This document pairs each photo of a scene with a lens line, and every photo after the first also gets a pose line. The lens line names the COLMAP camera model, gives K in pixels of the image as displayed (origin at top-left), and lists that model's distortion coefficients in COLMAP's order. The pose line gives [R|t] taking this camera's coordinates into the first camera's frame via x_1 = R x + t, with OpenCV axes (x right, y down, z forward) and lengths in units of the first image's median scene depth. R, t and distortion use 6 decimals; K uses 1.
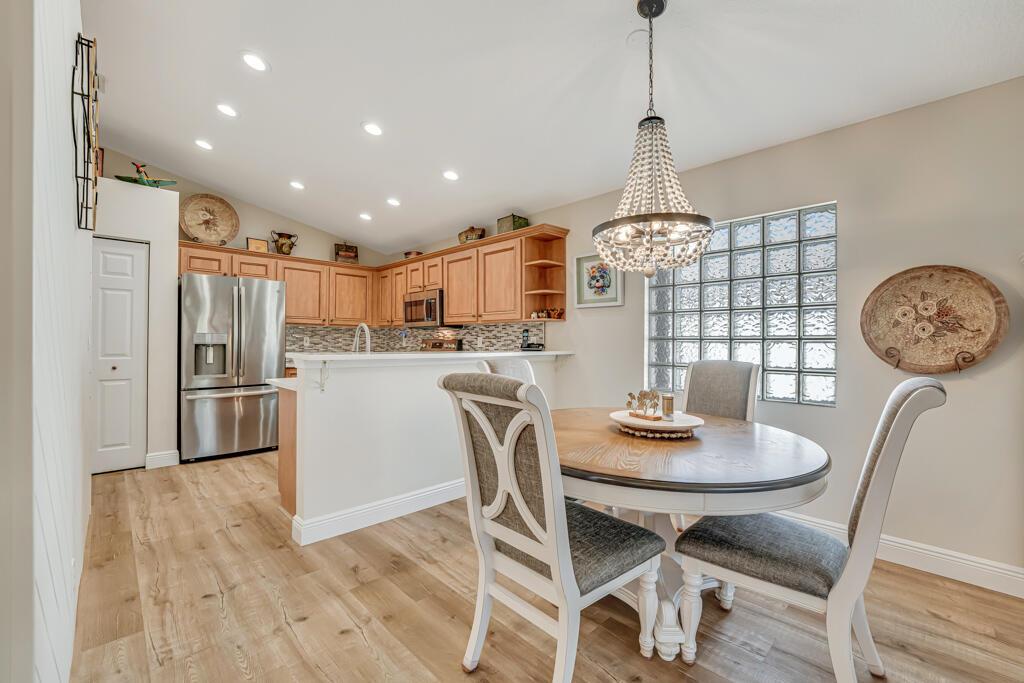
lens RADIAL K [[425.6, 0, 508.6], [0, 425.6, 336.5], [0, 0, 1]] dist [-0.020592, 0.000123]
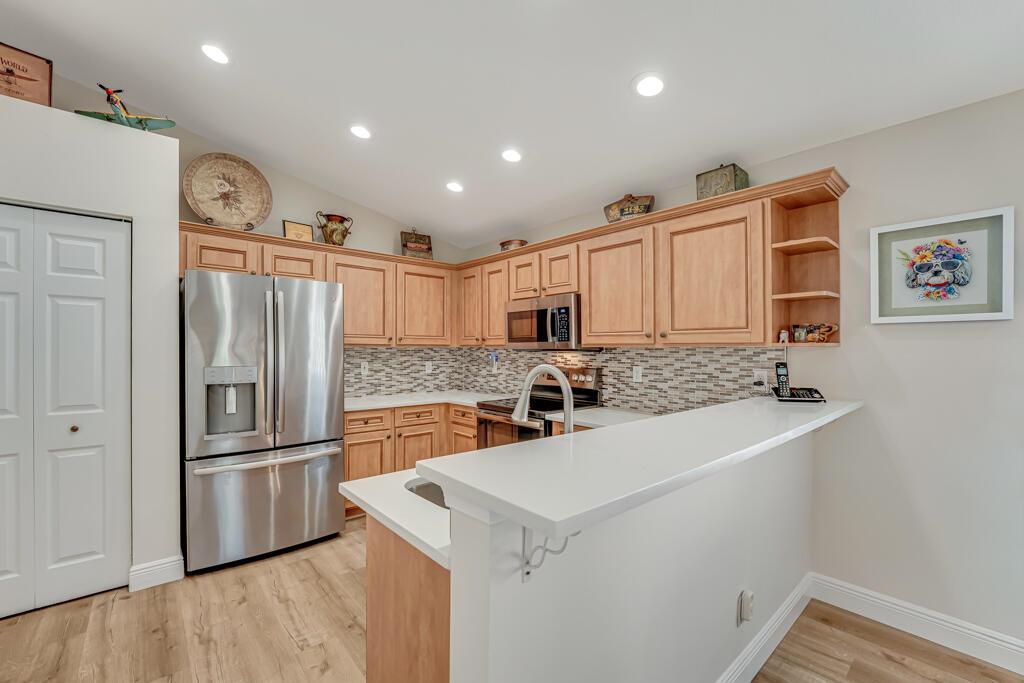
lens RADIAL K [[428.7, 0, 509.4], [0, 428.7, 345.5], [0, 0, 1]] dist [-0.015336, 0.000310]
pose [[0.998787, -0.004533, -0.049020, -0.241900], [0.004836, 0.999970, 0.006070, -0.037100], [0.048991, -0.006300, 0.998779, 0.356285]]
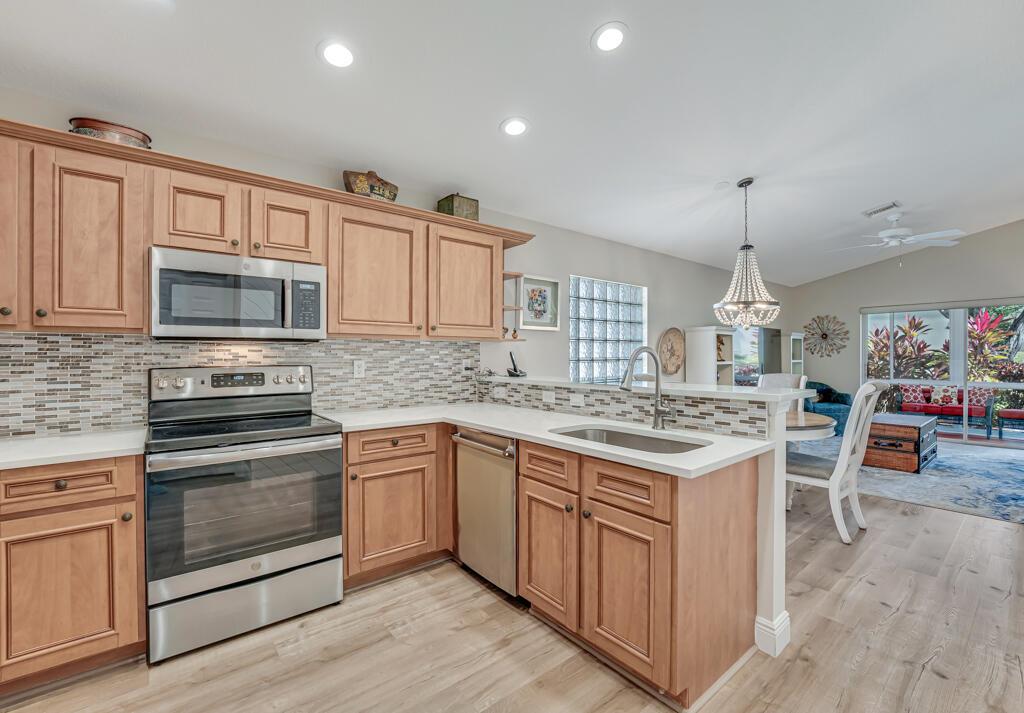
lens RADIAL K [[439.8, 0, 540.4], [0, 439.8, 355.7], [0, 0, 1]] dist [-0.031427, 0.006847]
pose [[0.059200, -0.011319, 0.998182, -0.690086], [-0.012497, 0.999849, 0.012079, -0.016522], [-0.998168, -0.013189, 0.059049, 0.749566]]
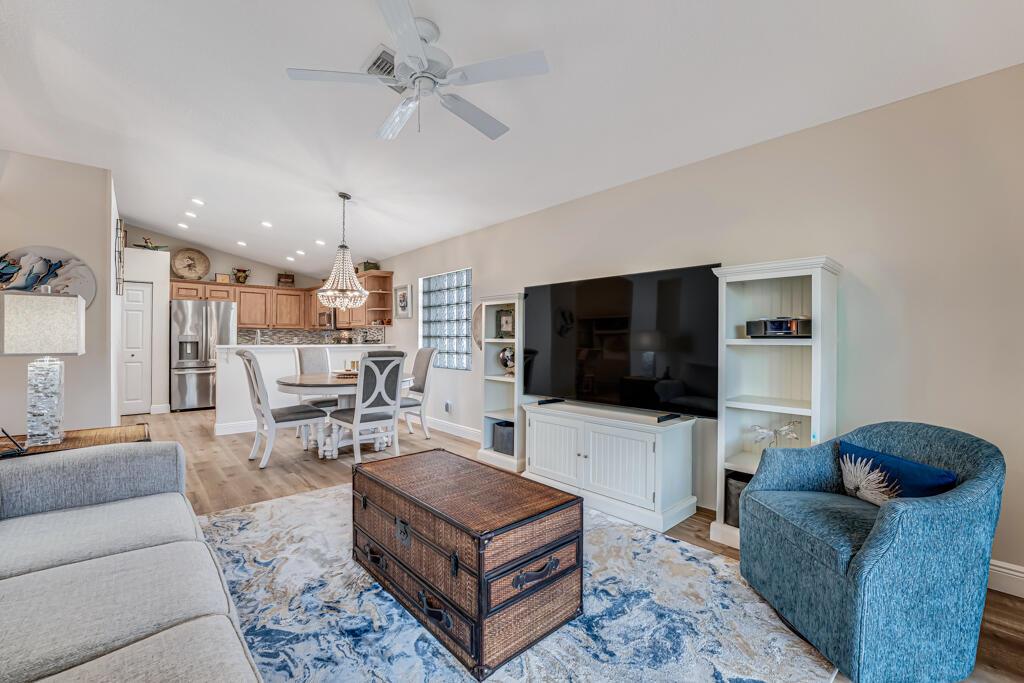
lens RADIAL K [[435.9, 0, 517.0], [0, 435.9, 329.9], [0, 0, 1]] dist [-0.019981, 0.000046]
pose [[0.999365, -0.008683, -0.034559, 0.602872], [0.008385, 0.999926, -0.008780, -0.002229], [0.034633, 0.008485, 0.999364, -0.613646]]
